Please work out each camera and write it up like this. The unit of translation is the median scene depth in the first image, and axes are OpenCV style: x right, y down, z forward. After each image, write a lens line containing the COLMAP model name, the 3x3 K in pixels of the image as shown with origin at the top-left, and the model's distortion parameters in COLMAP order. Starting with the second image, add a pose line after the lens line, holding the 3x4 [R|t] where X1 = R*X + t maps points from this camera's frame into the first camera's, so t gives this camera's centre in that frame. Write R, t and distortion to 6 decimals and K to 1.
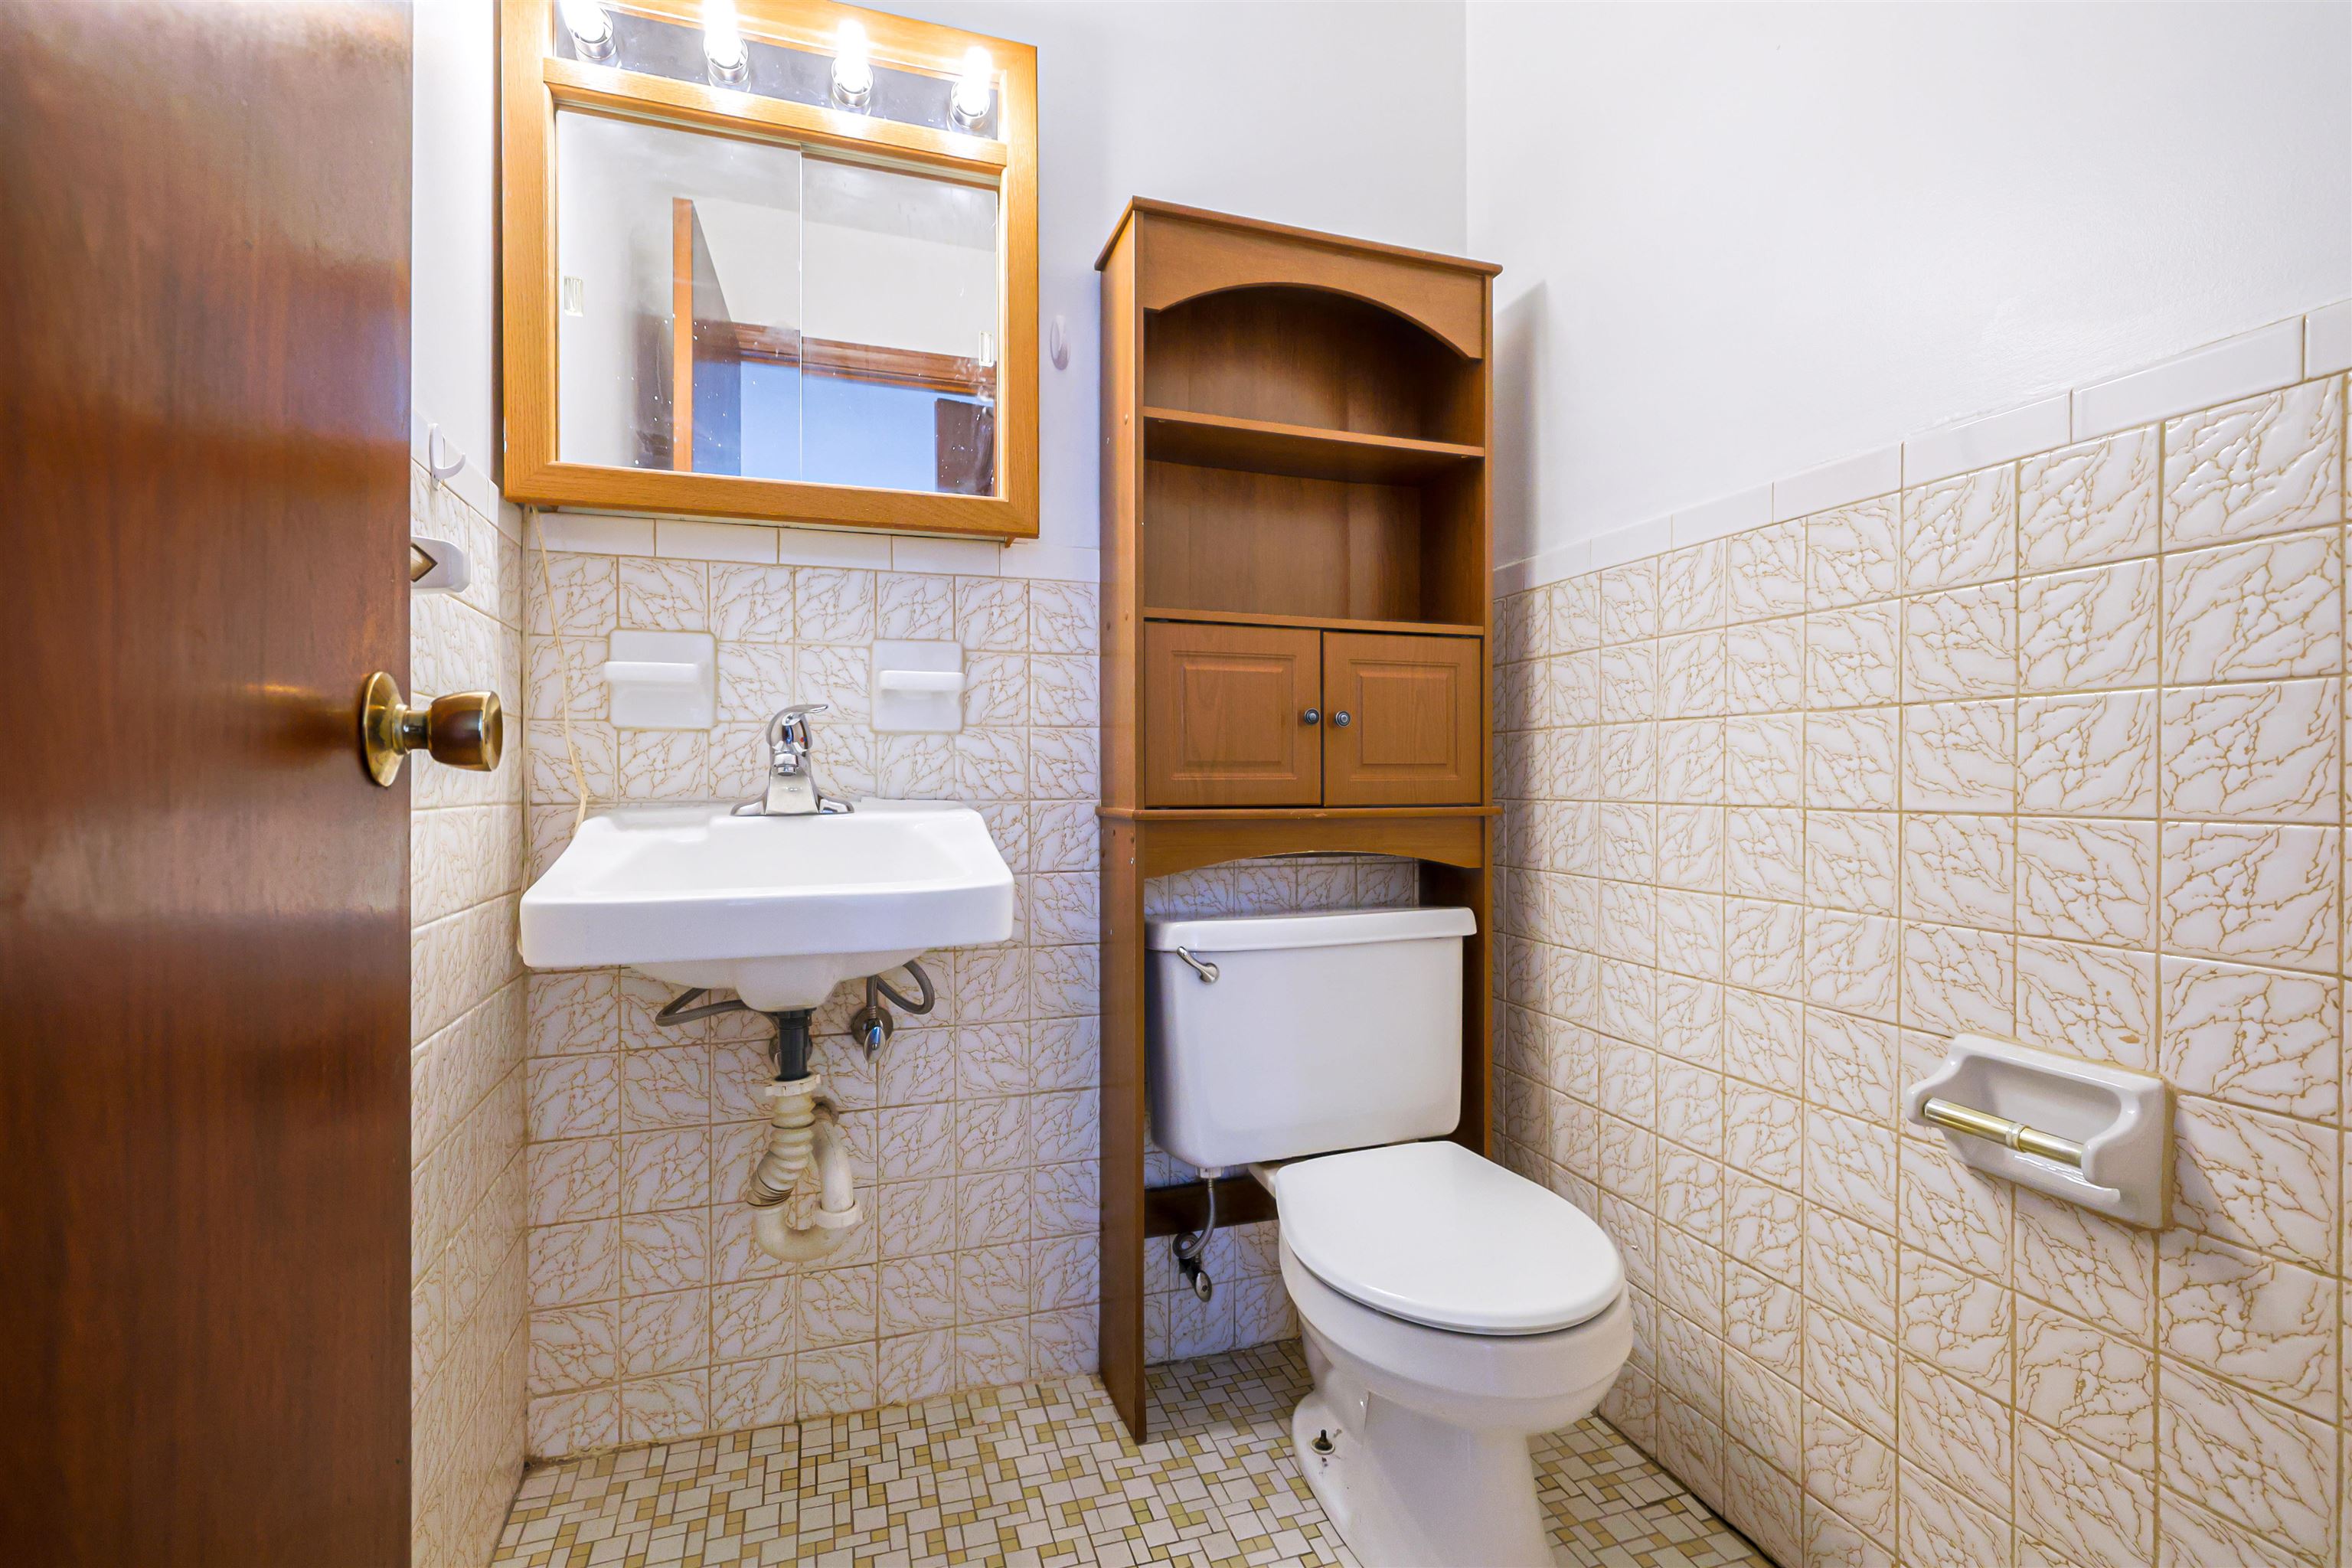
lens RADIAL K [[989.8, 0, 1117.8], [0, 989.8, 783.5], [0, 0, 1]] dist [0.000252, -0.000386]
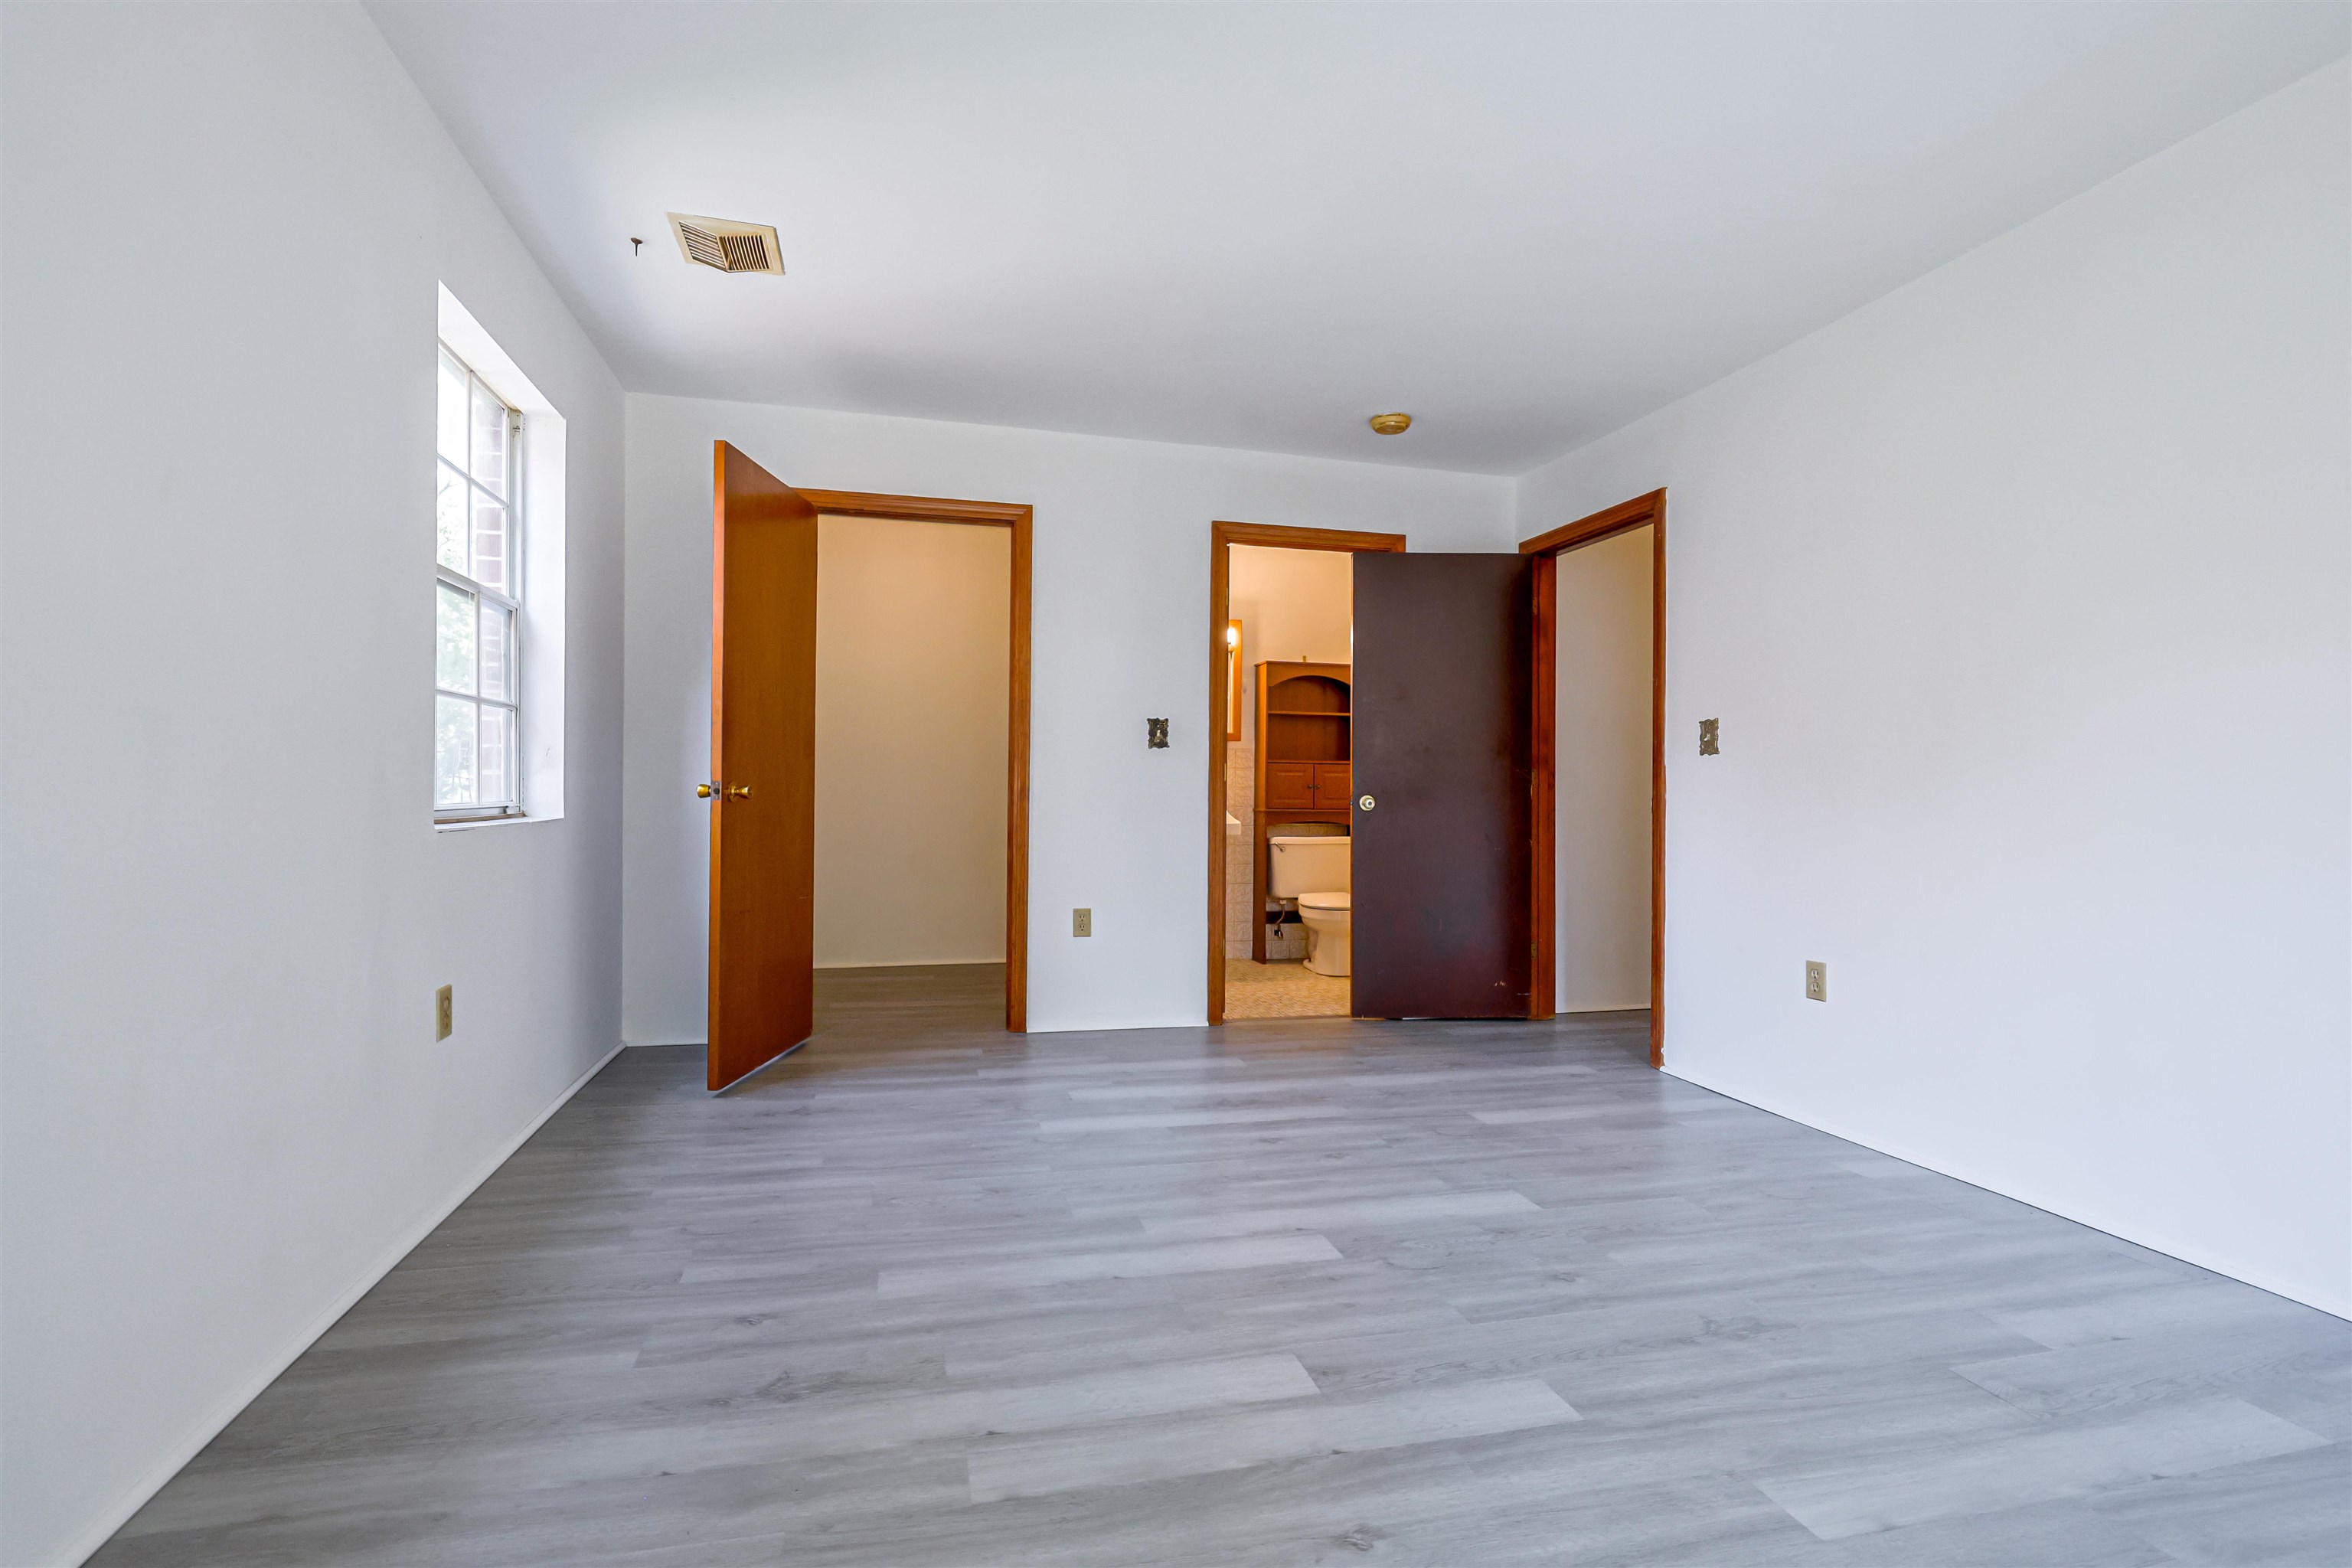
lens RADIAL K [[1069.5, 0, 1176.0], [0, 1069.5, 784.0], [0, 0, 1]] dist [0.000271, -0.000329]
pose [[0.999403, 0.009037, -0.033355, -0.191538], [-0.009515, 0.999854, -0.014180, -0.010506], [0.033222, 0.014489, 0.999343, -3.234074]]
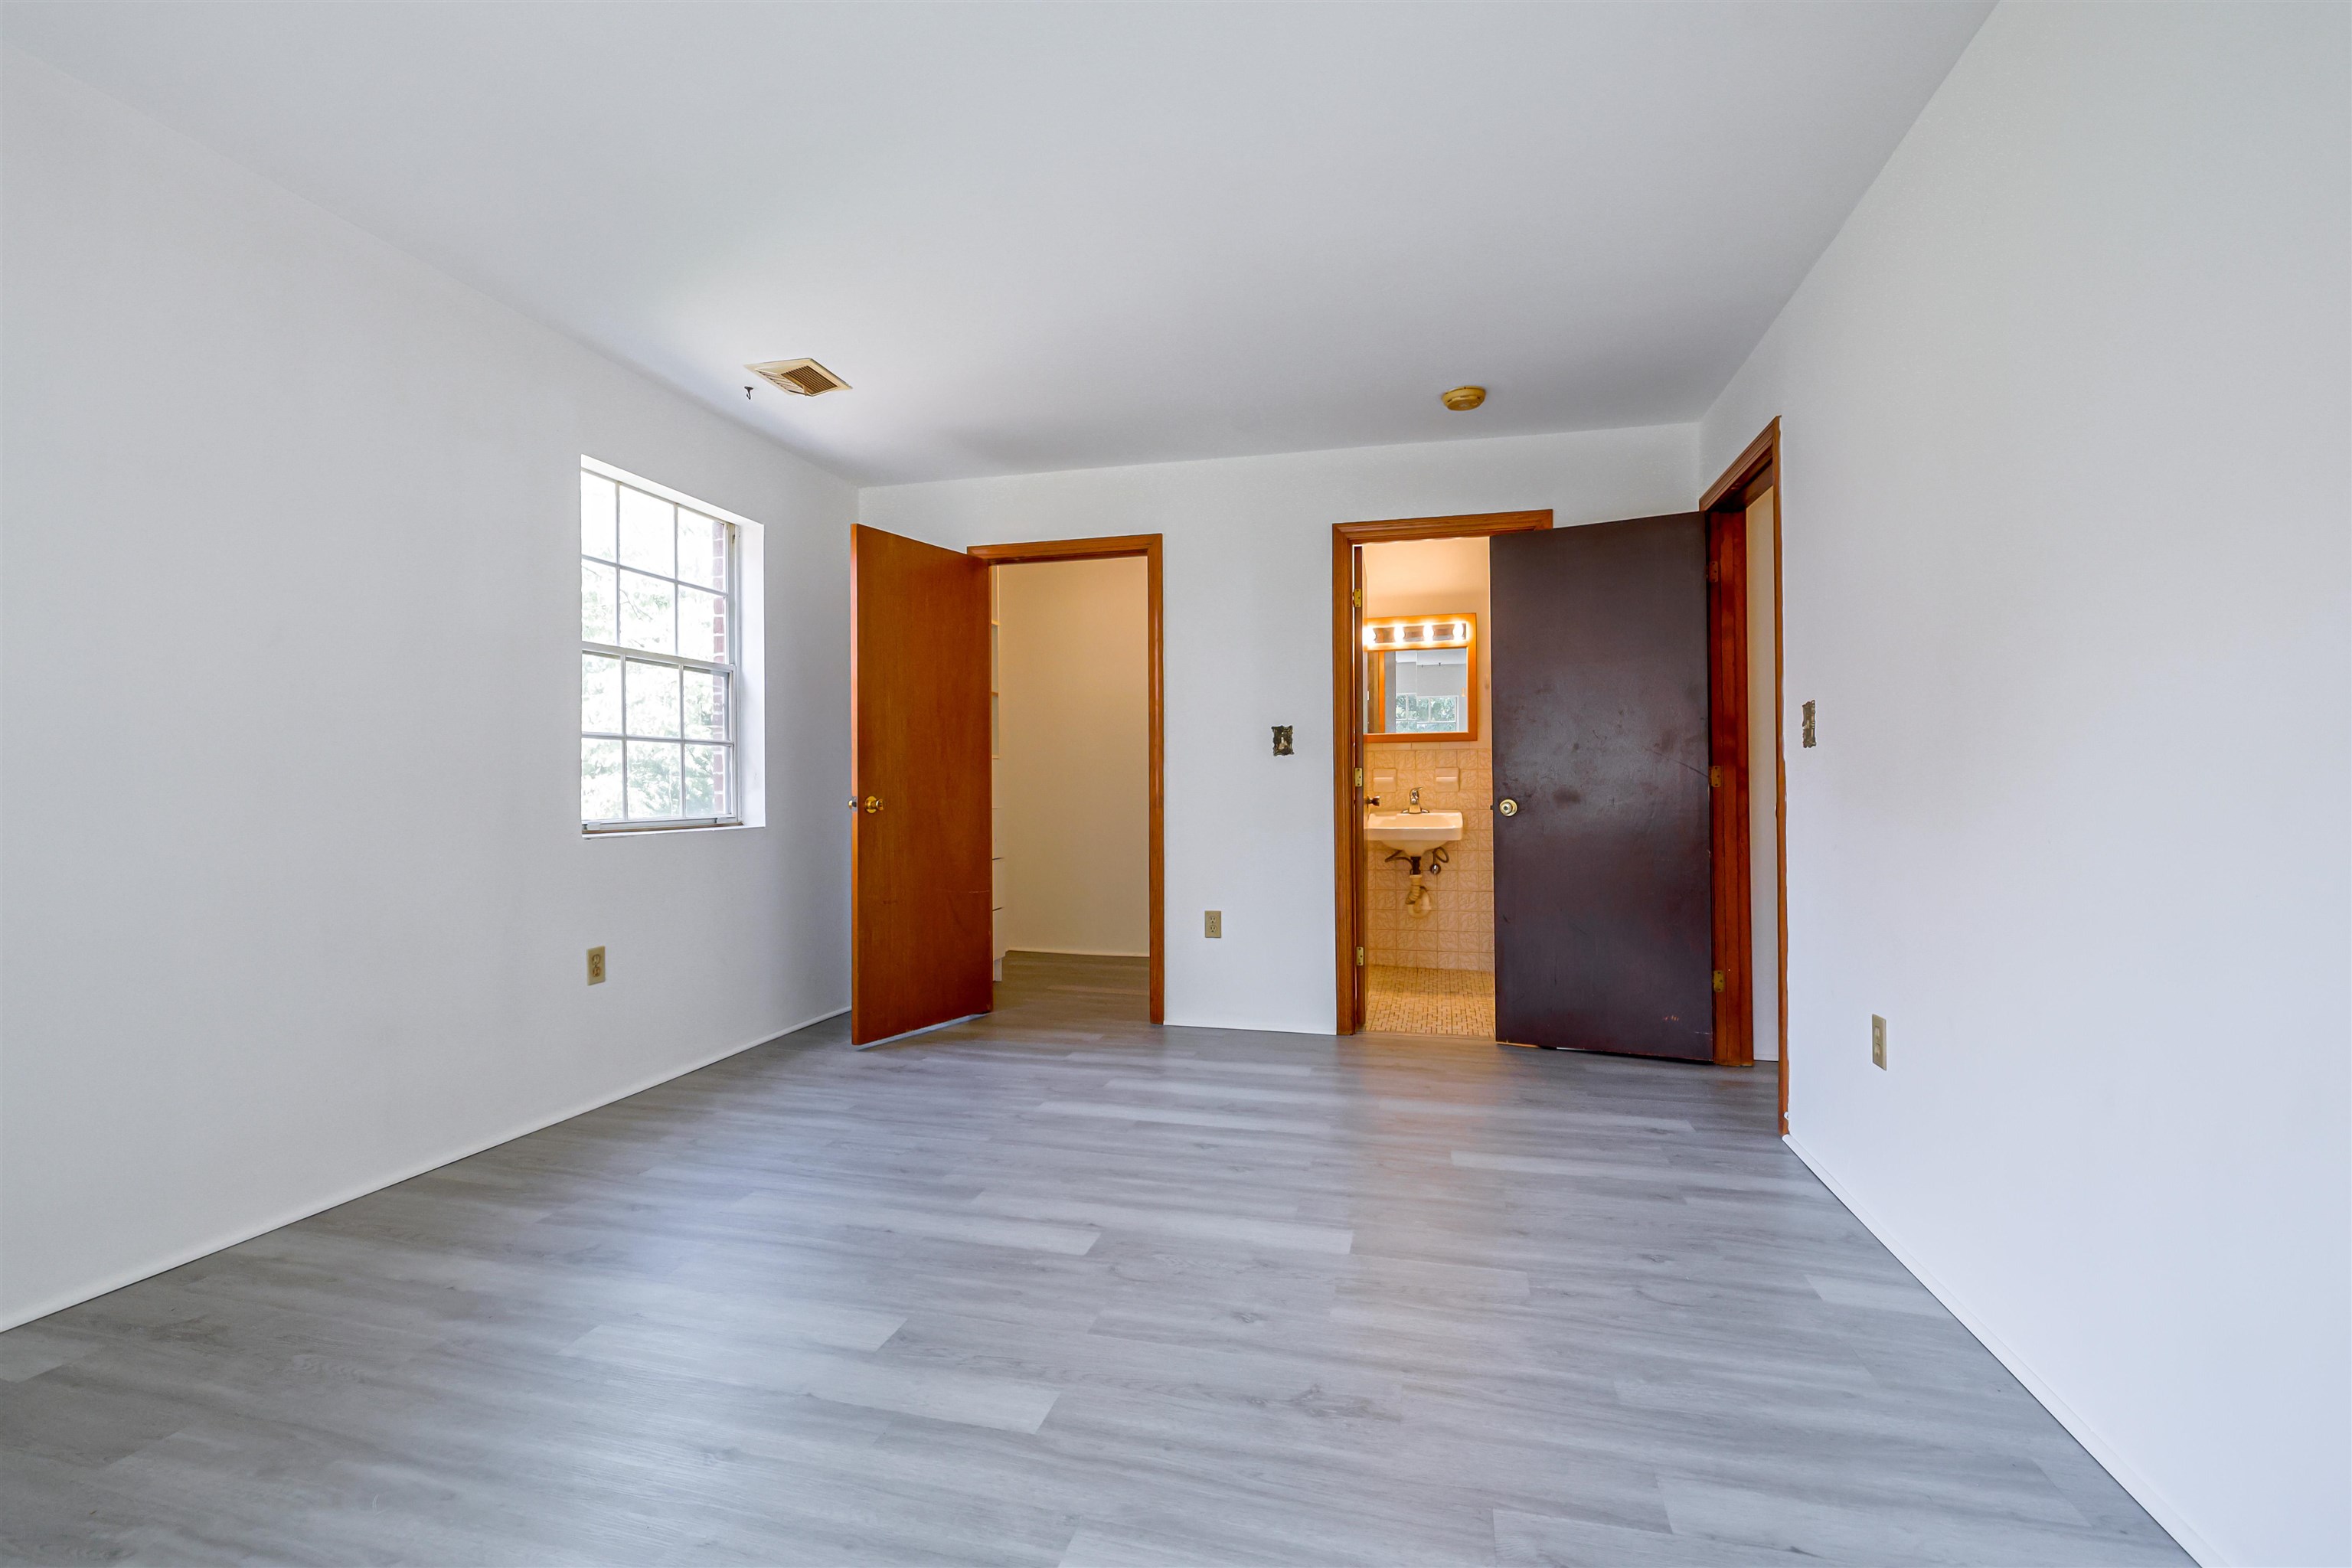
lens RADIAL K [[1061.4, 0, 1182.6], [0, 1061.4, 774.8], [0, 0, 1]] dist [0.001006, -0.000014]
pose [[0.863166, -0.013714, -0.504734, 0.962818], [0.004089, 0.999788, -0.020171, -0.038742], [0.504904, 0.015347, 0.863039, -2.979747]]
